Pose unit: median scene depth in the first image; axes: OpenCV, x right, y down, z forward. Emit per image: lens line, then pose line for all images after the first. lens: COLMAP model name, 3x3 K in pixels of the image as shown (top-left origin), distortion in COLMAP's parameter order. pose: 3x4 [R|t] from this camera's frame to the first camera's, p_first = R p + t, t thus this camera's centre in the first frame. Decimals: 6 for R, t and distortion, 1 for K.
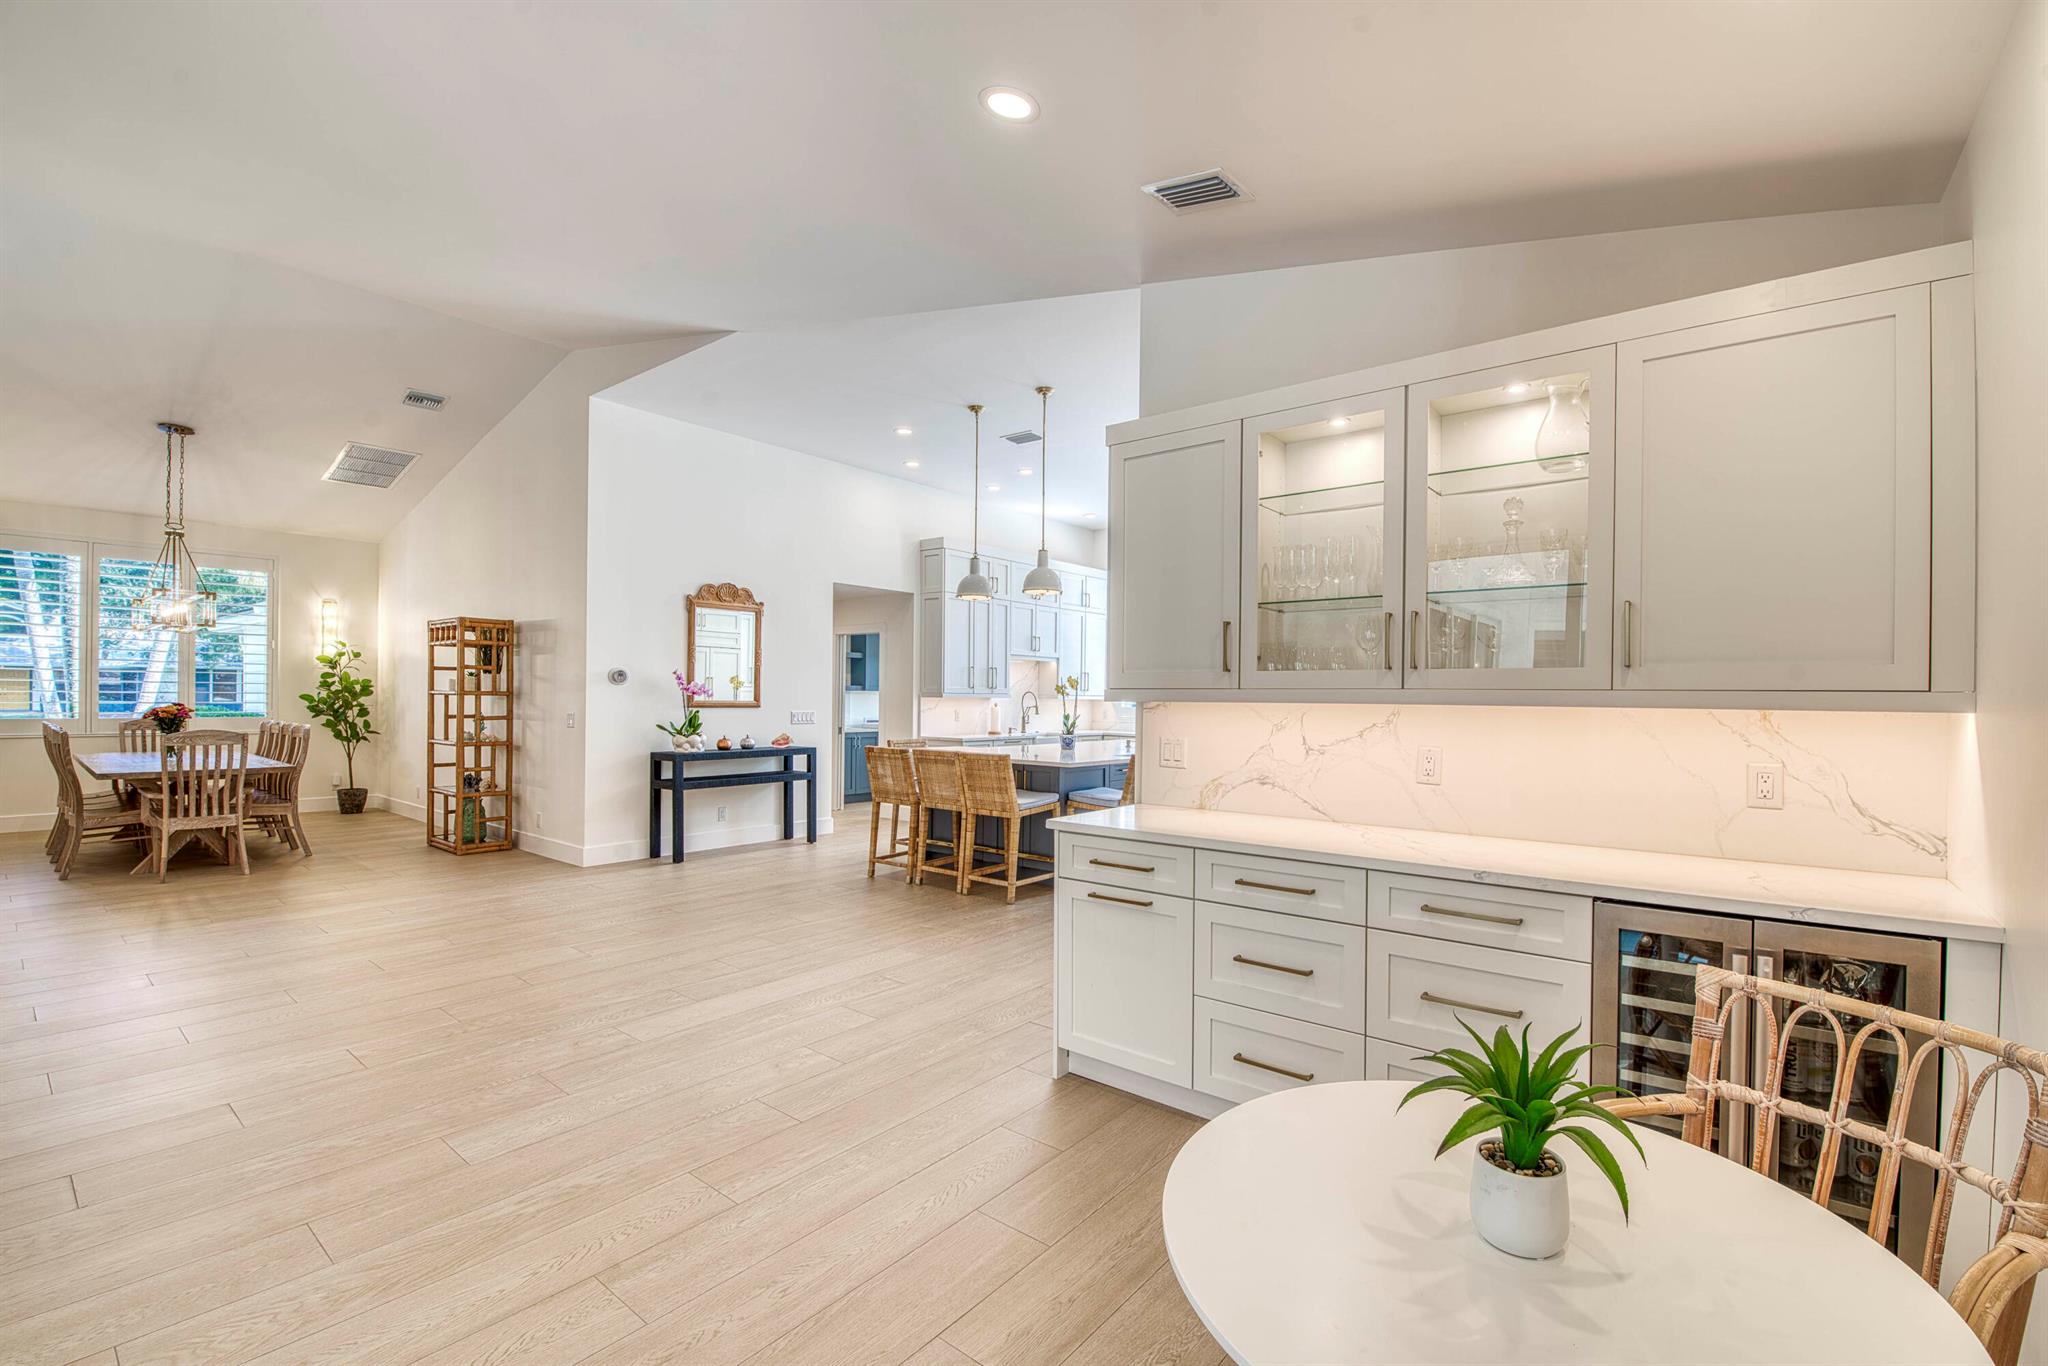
lens RADIAL K [[883.3, 0, 1075.2], [0, 883.3, 703.8], [0, 0, 1]] dist [-0.011255, -0.003243]
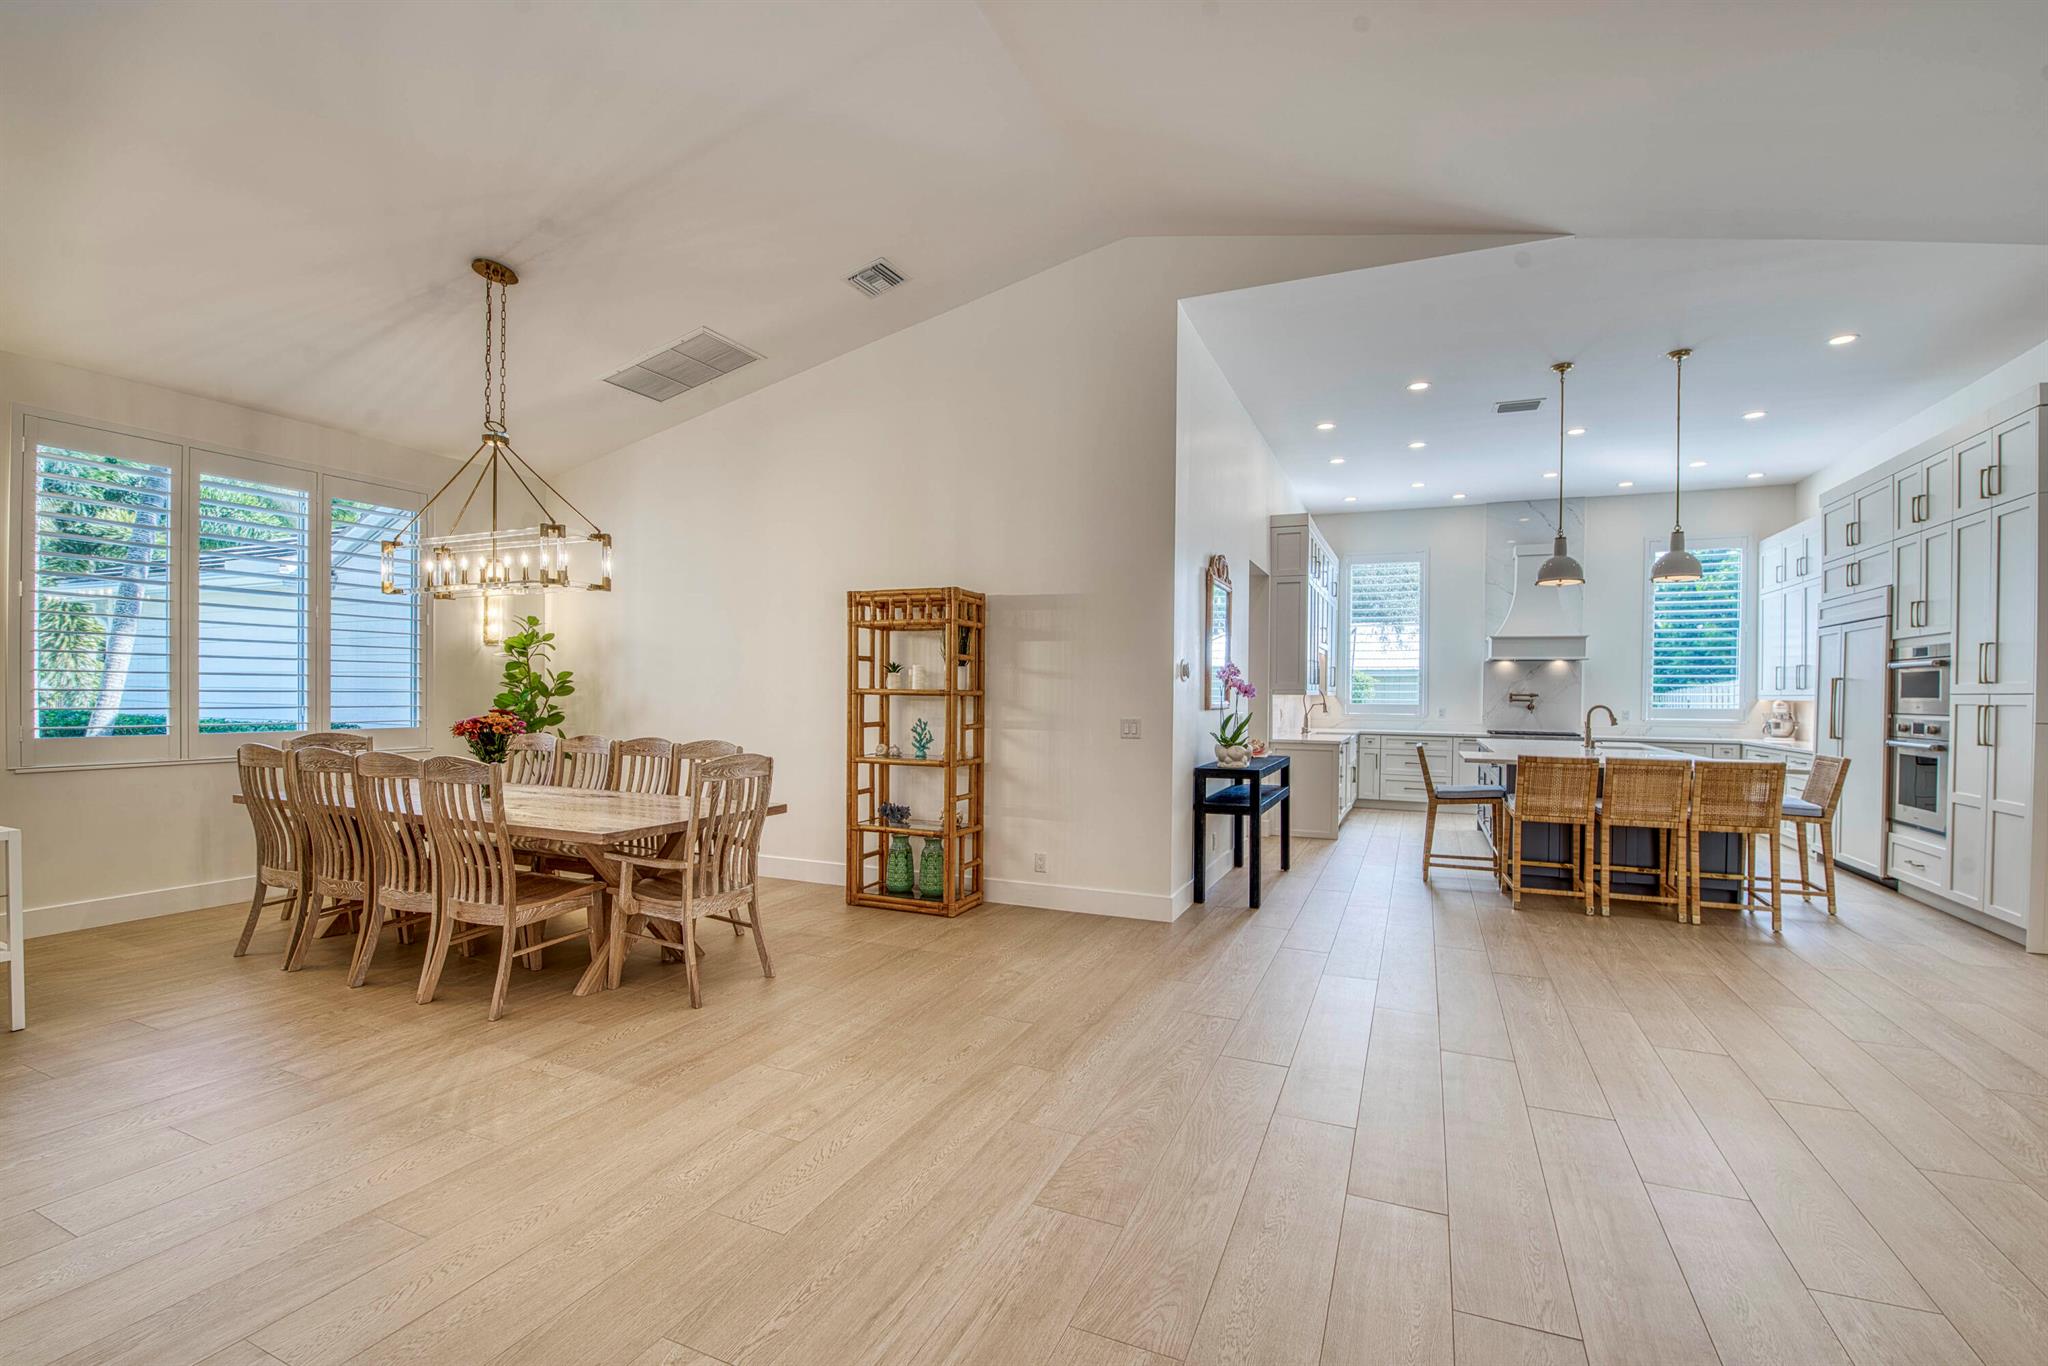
lens RADIAL K [[883.3, 0, 1043.2], [0, 883.3, 705.7], [0, 0, 1]] dist [-0.011255, -0.003243]
pose [[0.965790, -0.004538, 0.259286, -0.801972], [0.002258, 0.999956, 0.009091, -0.007354], [-0.259315, -0.008194, 0.965758, 0.277588]]
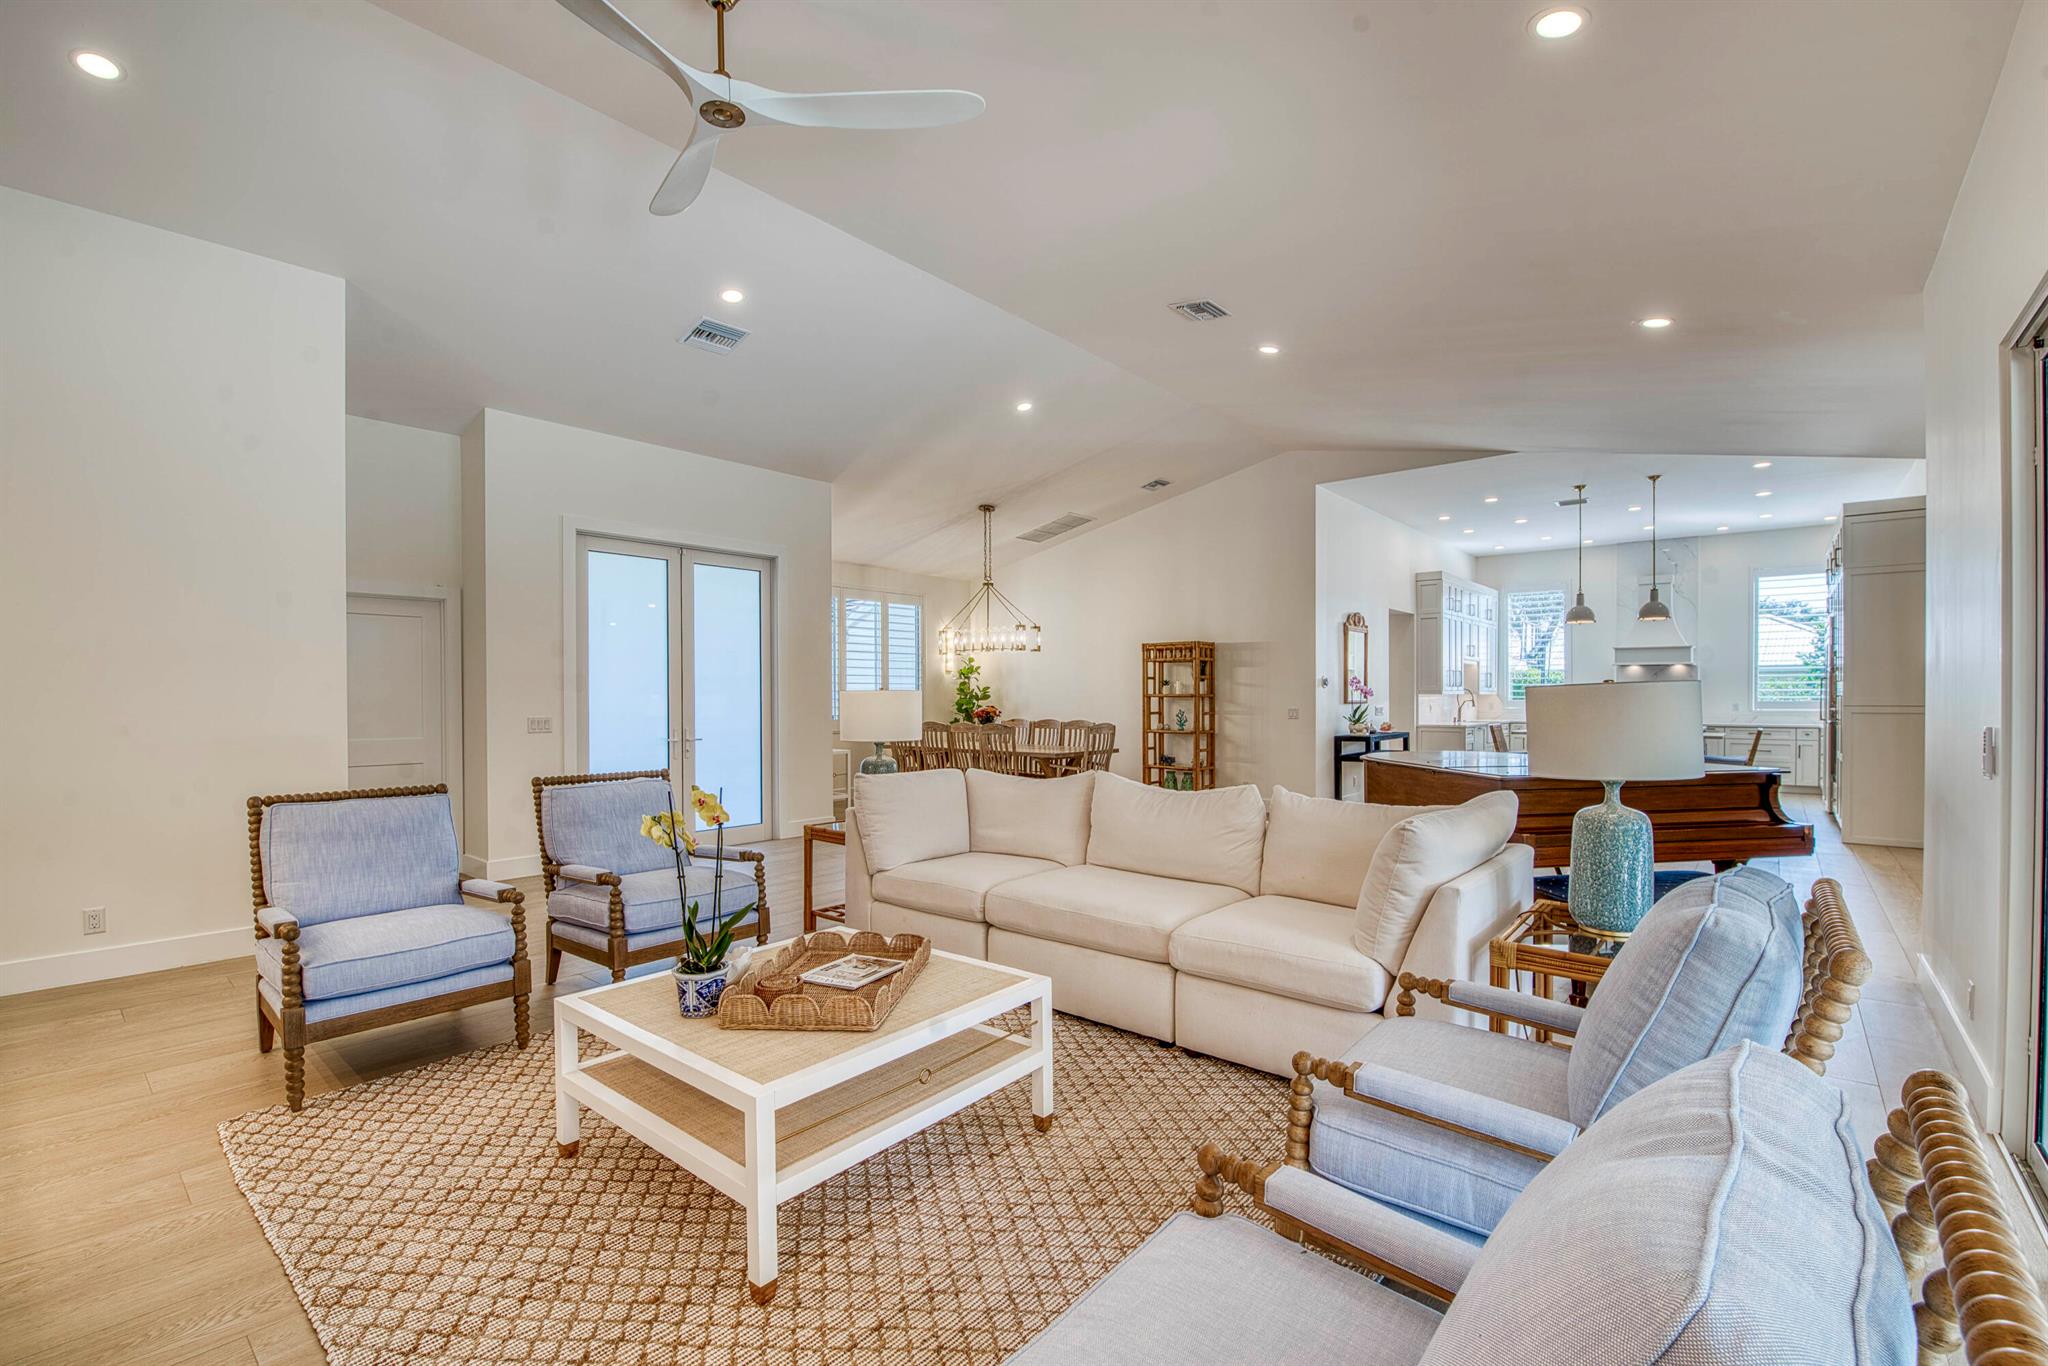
lens RADIAL K [[883.3, 0, 1034.4], [0, 883.3, 700.2], [0, 0, 1]] dist [-0.011255, -0.003243]
pose [[0.999370, -0.012663, -0.033143, -0.896934], [0.012577, 0.999917, -0.002794, -0.003758], [0.033176, 0.002375, 0.999447, -0.405252]]
